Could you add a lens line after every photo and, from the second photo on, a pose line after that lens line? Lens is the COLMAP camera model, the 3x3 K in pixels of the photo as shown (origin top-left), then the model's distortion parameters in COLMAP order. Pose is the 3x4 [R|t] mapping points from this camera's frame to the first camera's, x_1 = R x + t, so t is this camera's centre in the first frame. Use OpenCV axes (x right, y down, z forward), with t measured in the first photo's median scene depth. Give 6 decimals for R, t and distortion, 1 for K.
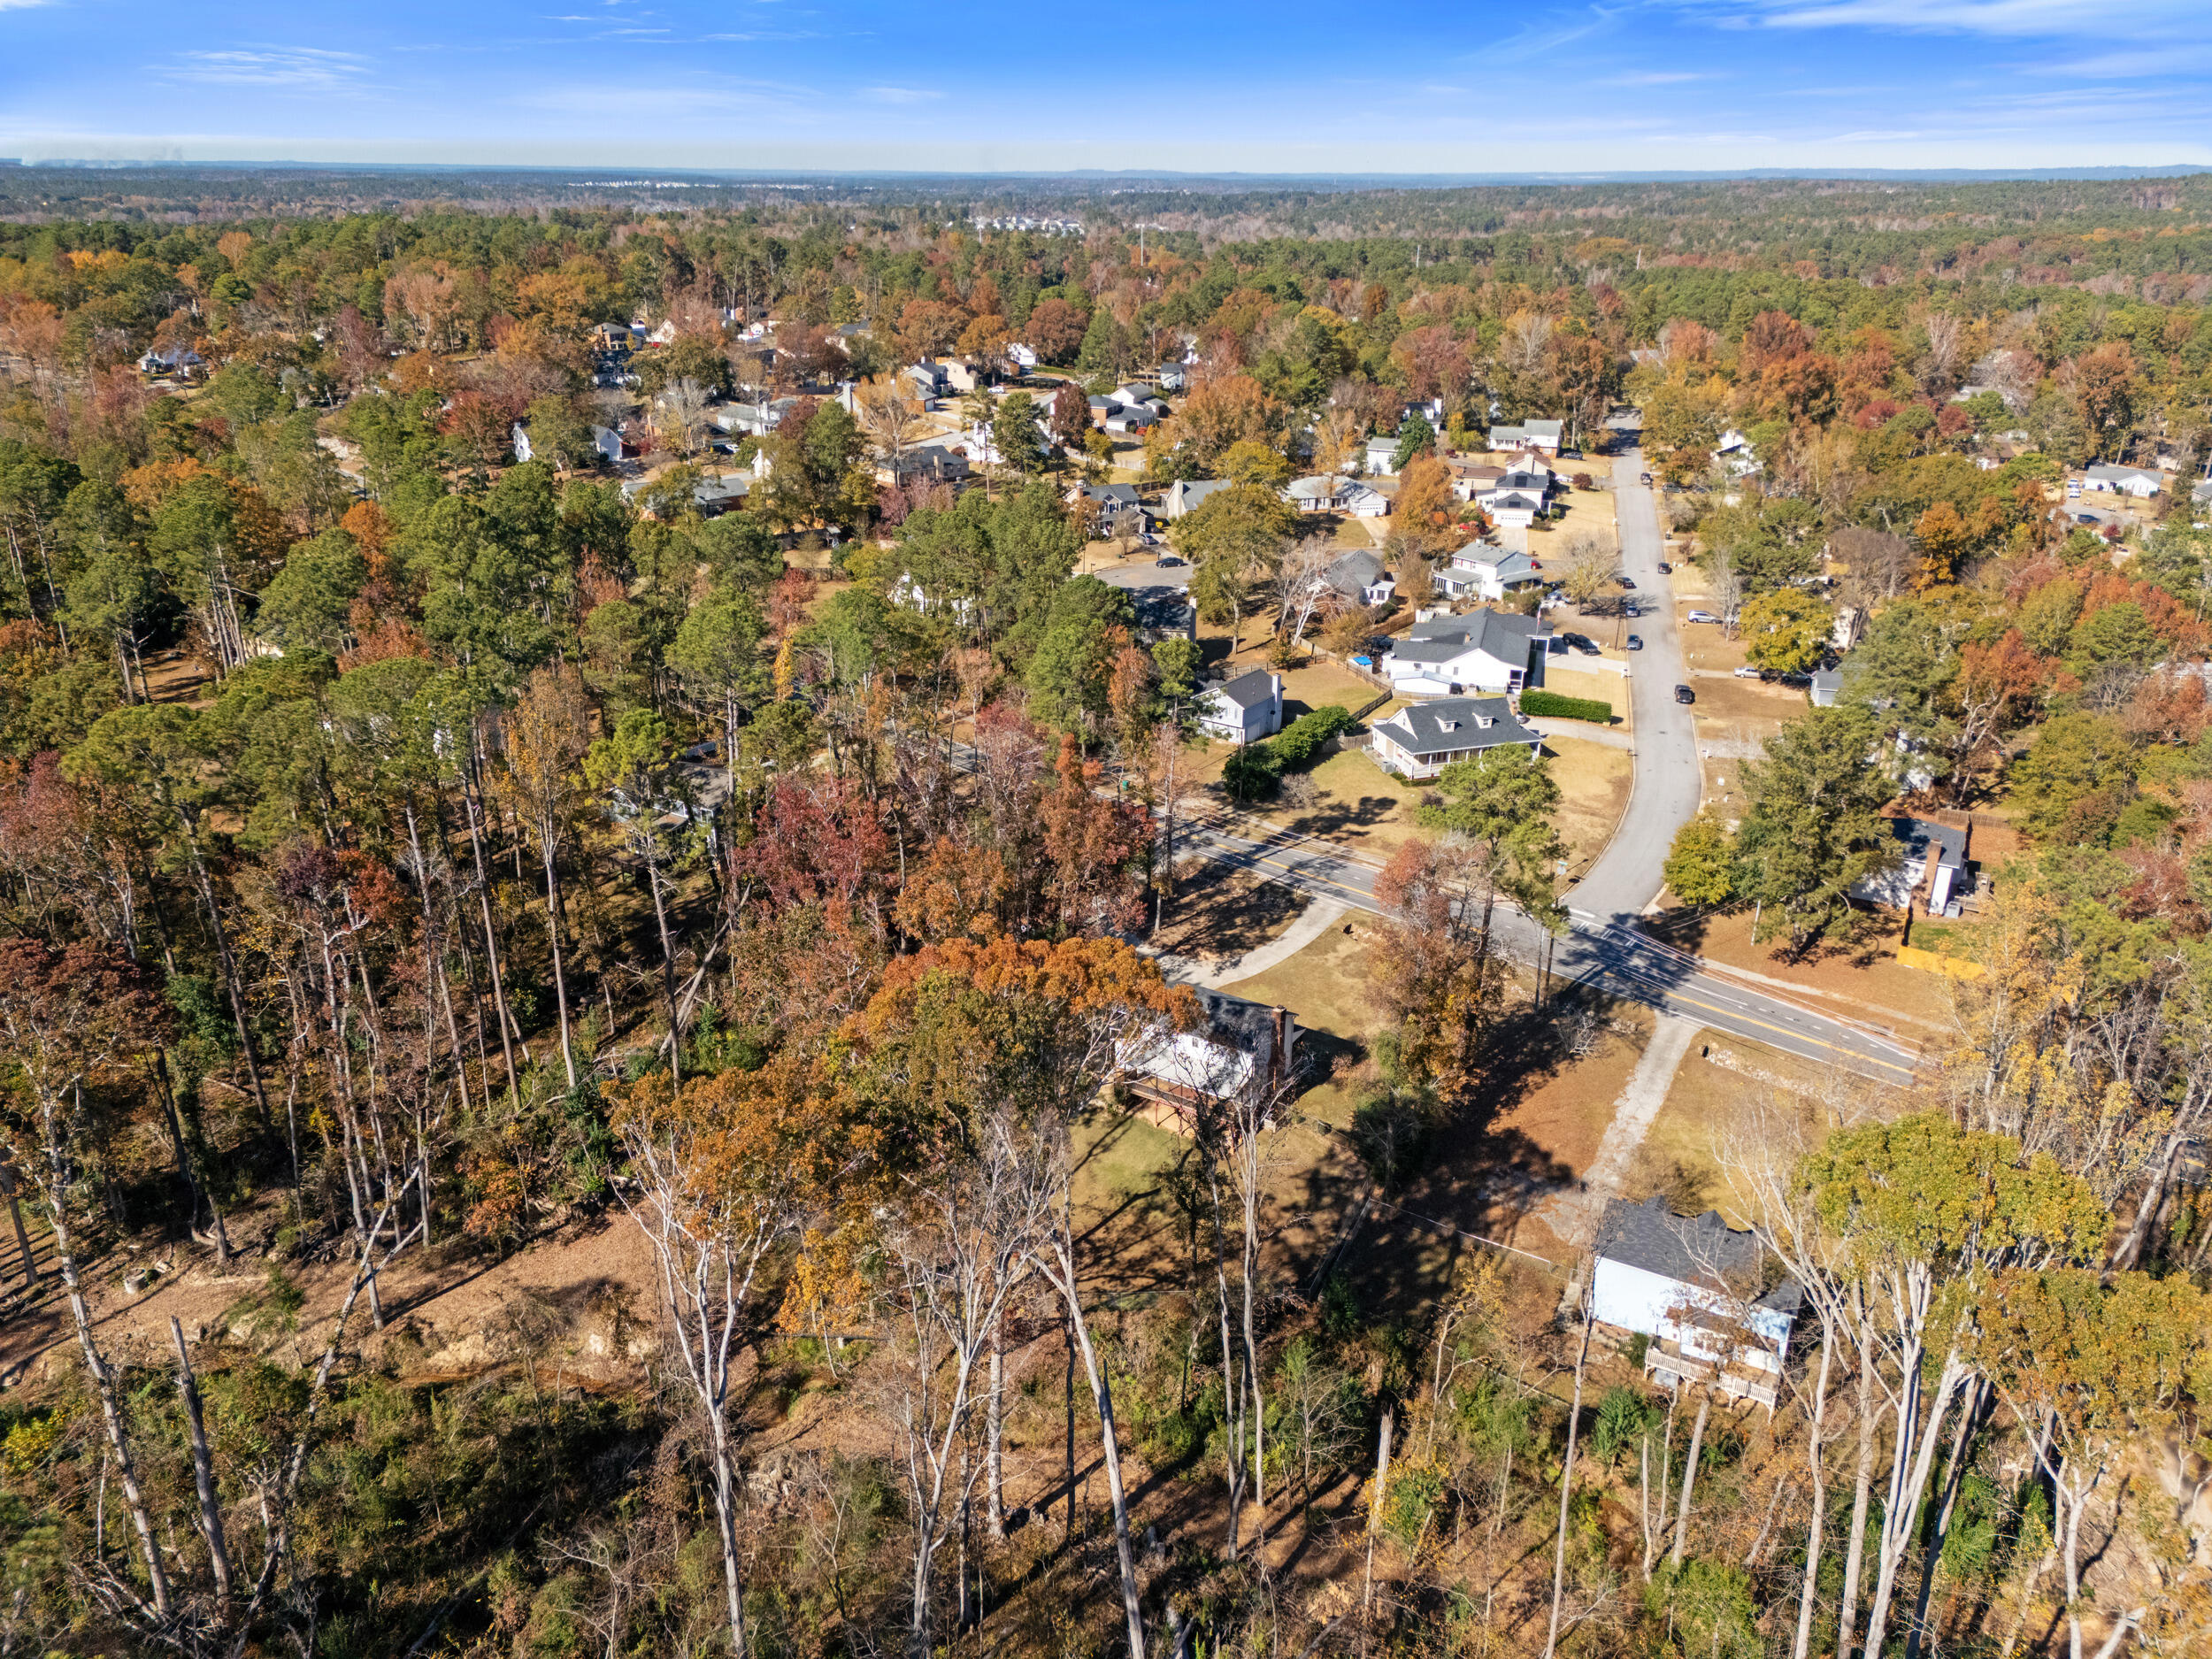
lens RADIAL K [[1630.4, 0, 1092.7], [0, 1630.4, 802.4], [0, 0, 1]] dist [0.038213, 0.003128]
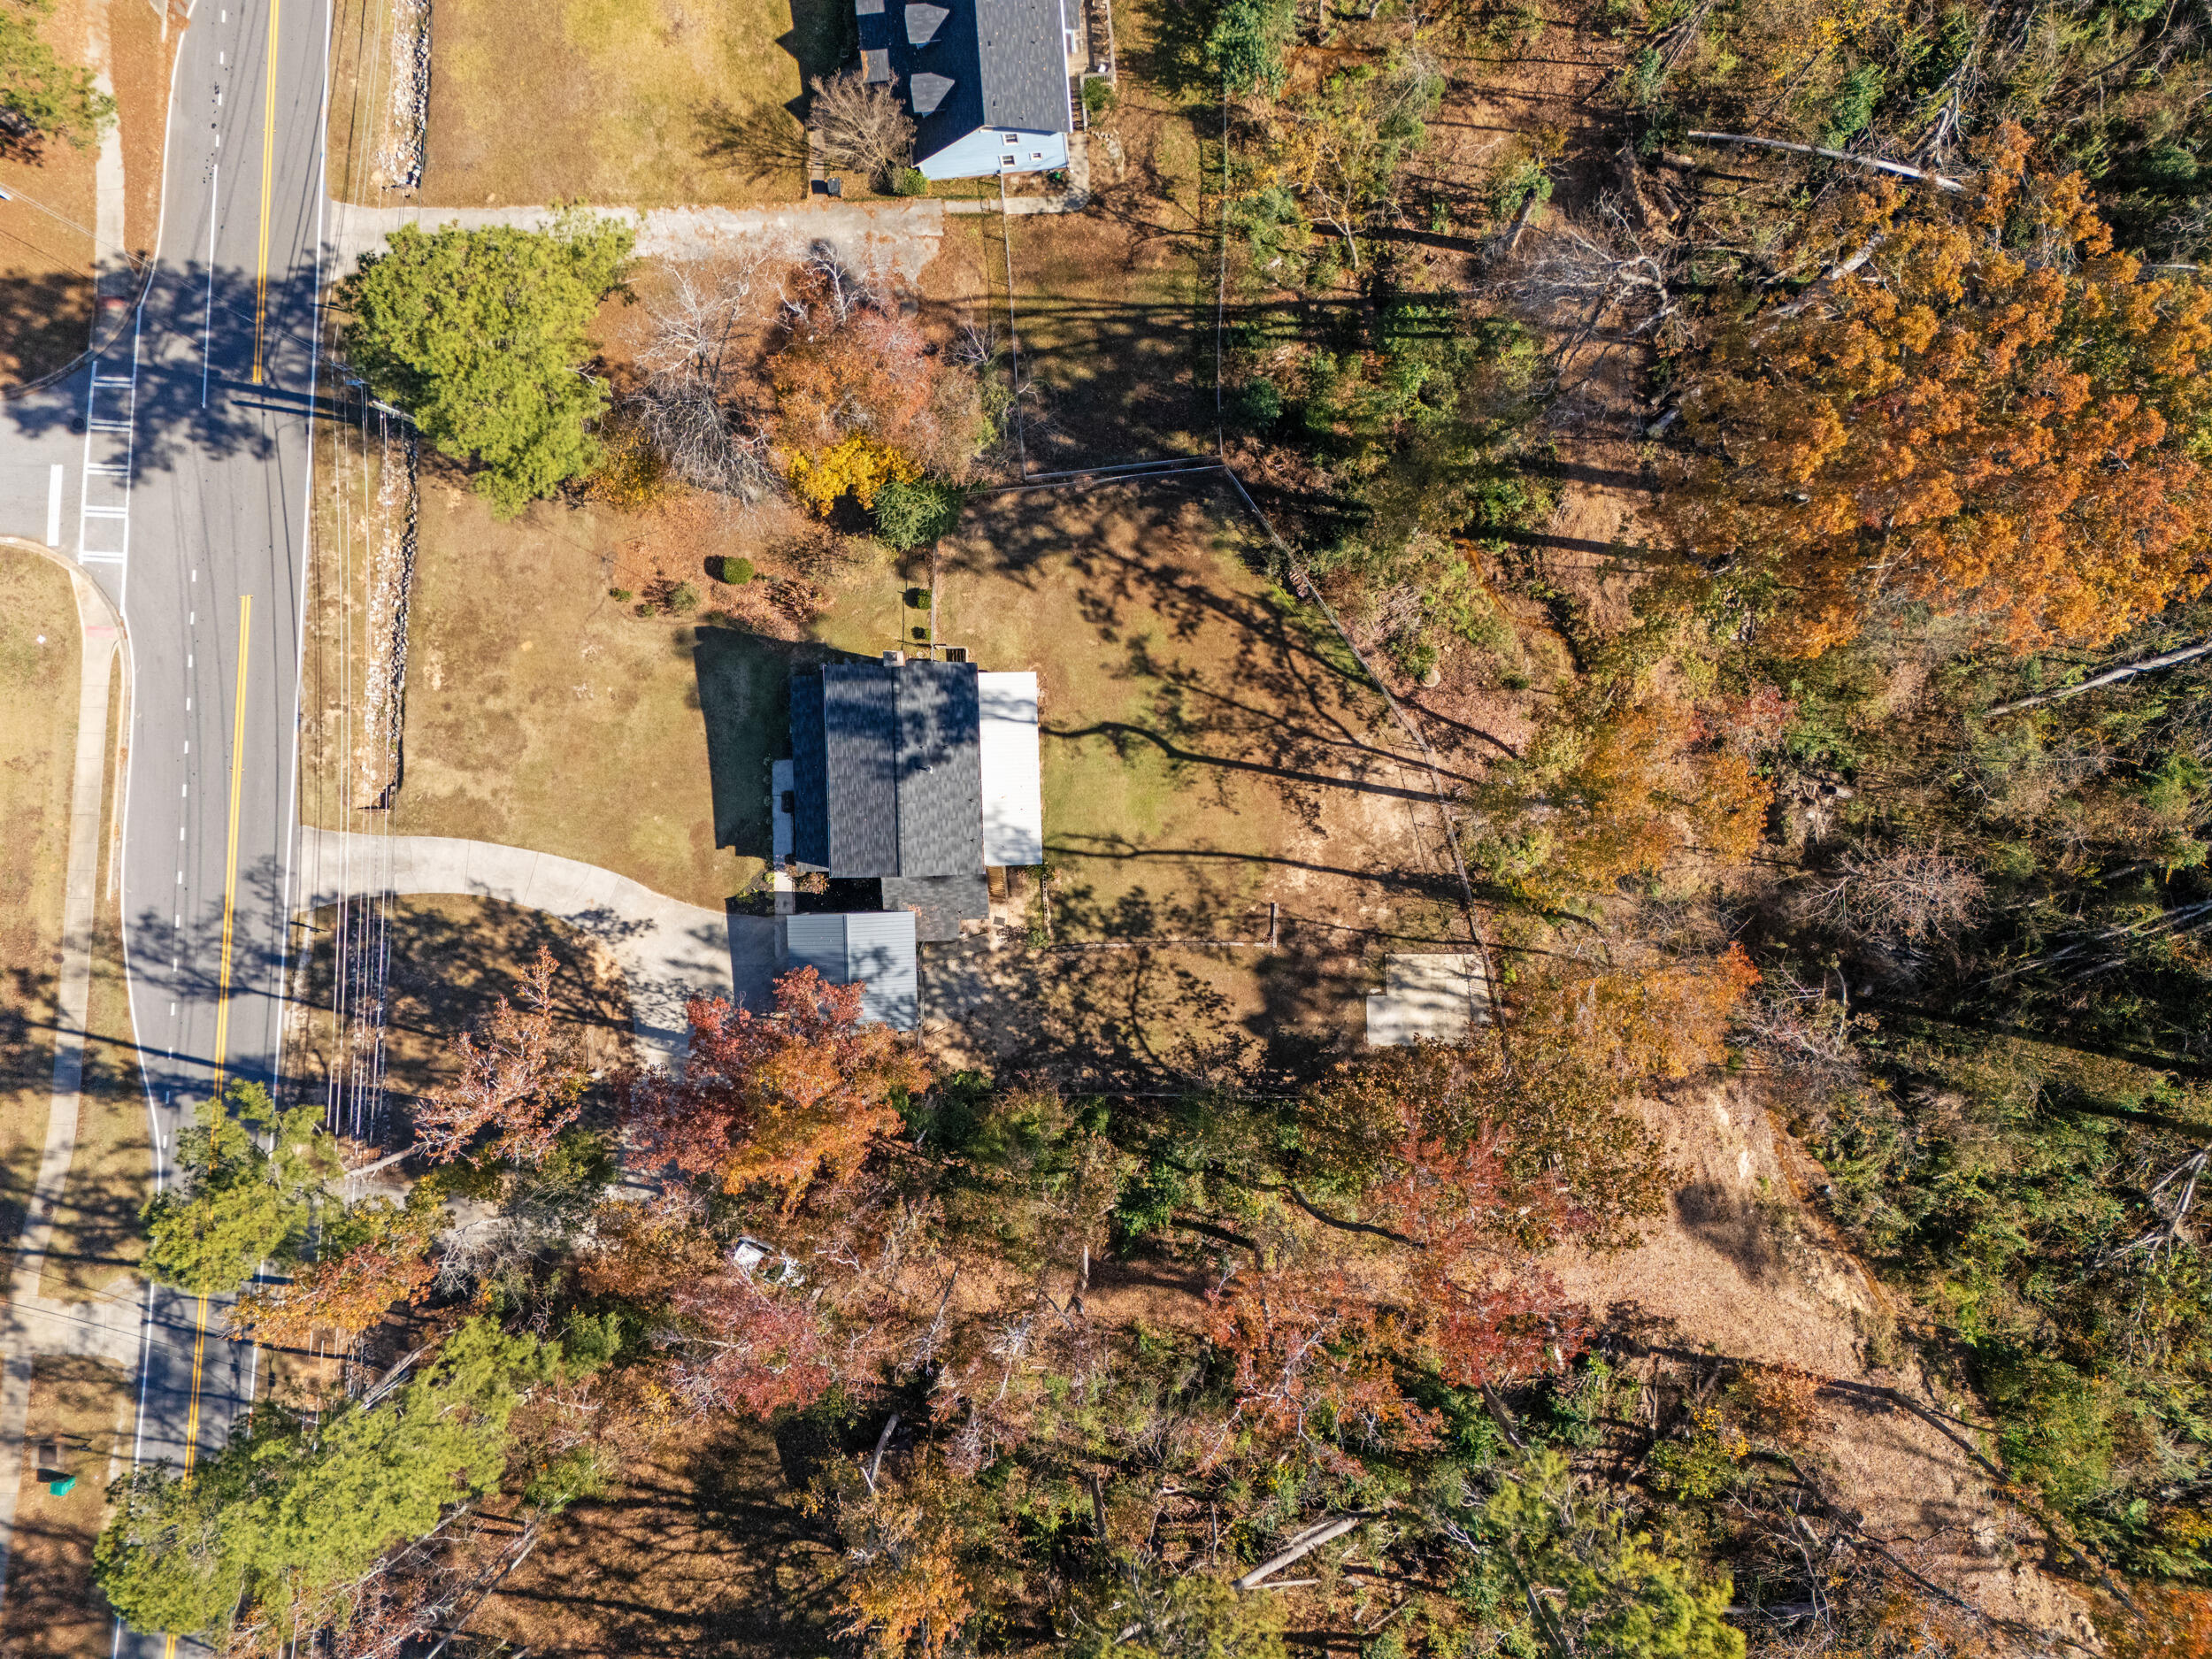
lens RADIAL K [[1630.4, 0, 1092.7], [0, 1630.4, 802.4], [0, 0, 1]] dist [0.038213, 0.003128]
pose [[-0.554590, -0.832090, 0.007450, 0.018400], [0.319875, -0.204915, 0.925035, -0.368192], [-0.768186, 0.515399, 0.379809, 0.613996]]
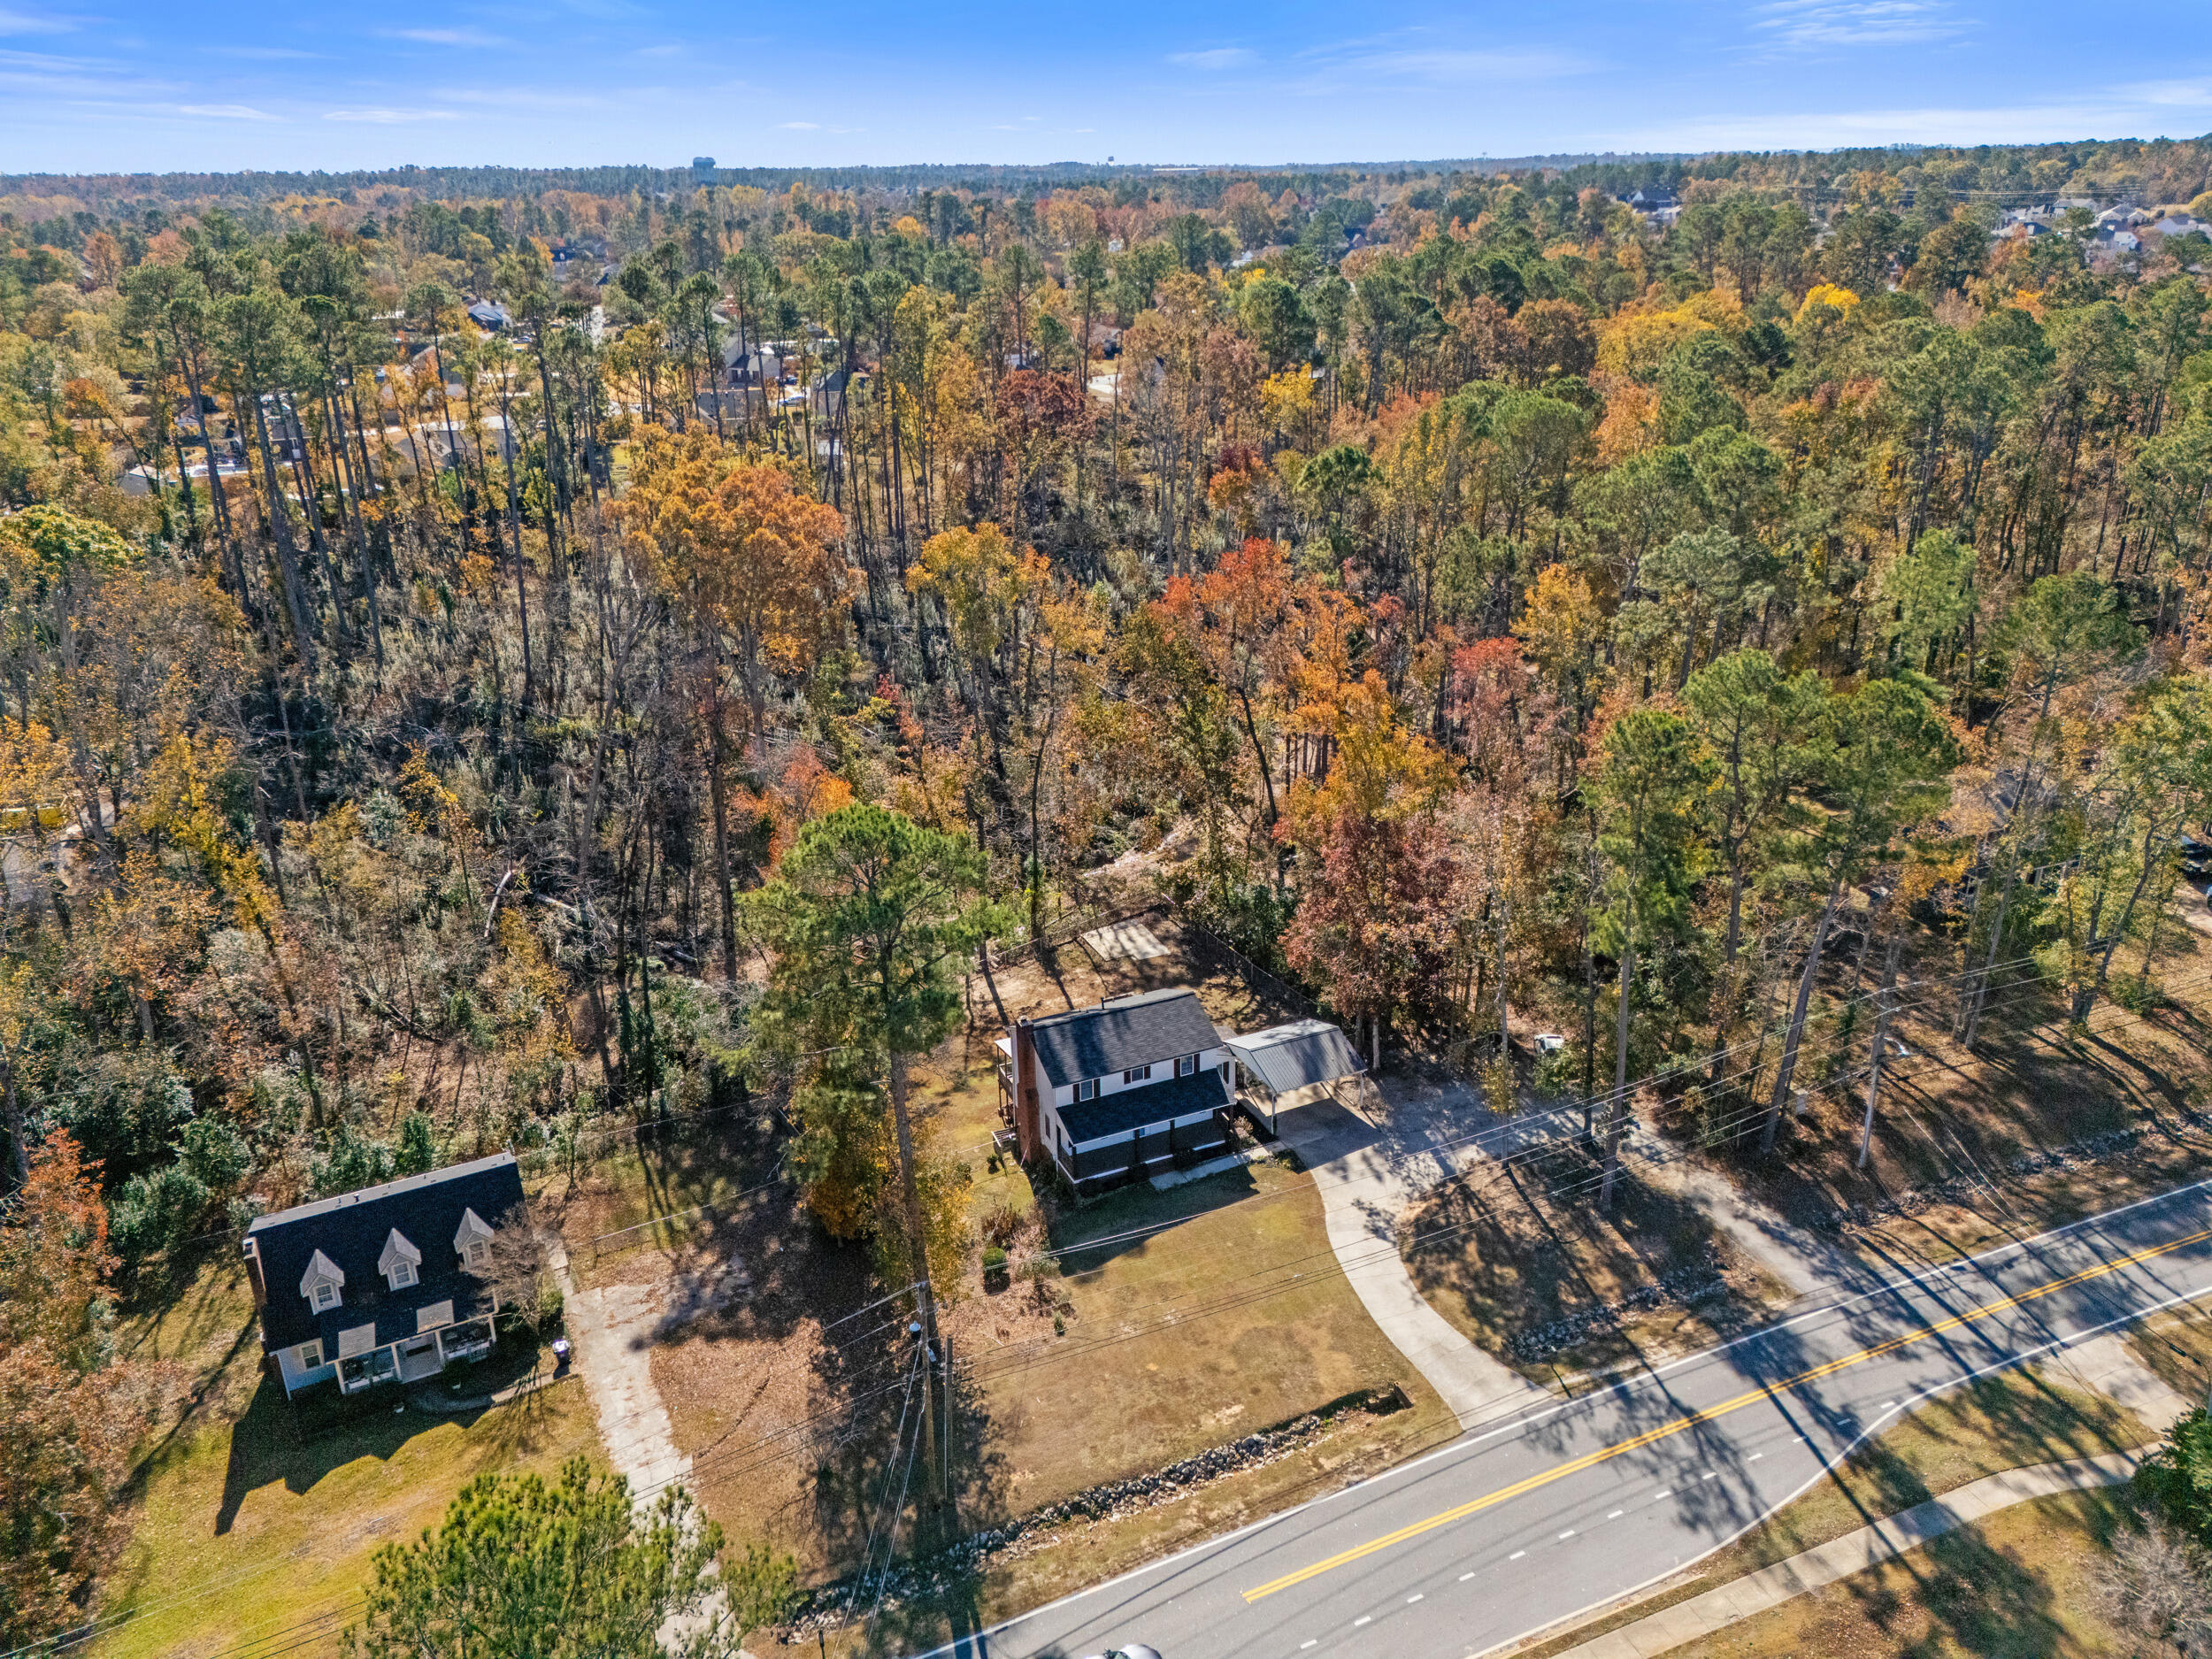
lens RADIAL K [[1630.4, 0, 1092.7], [0, 1630.4, 802.4], [0, 0, 1]] dist [0.038213, 0.003128]
pose [[-0.562188, 0.305072, -0.768684, 0.524062], [-0.276342, 0.806754, 0.522287, -0.284131], [0.779474, 0.506043, -0.369243, 1.041490]]
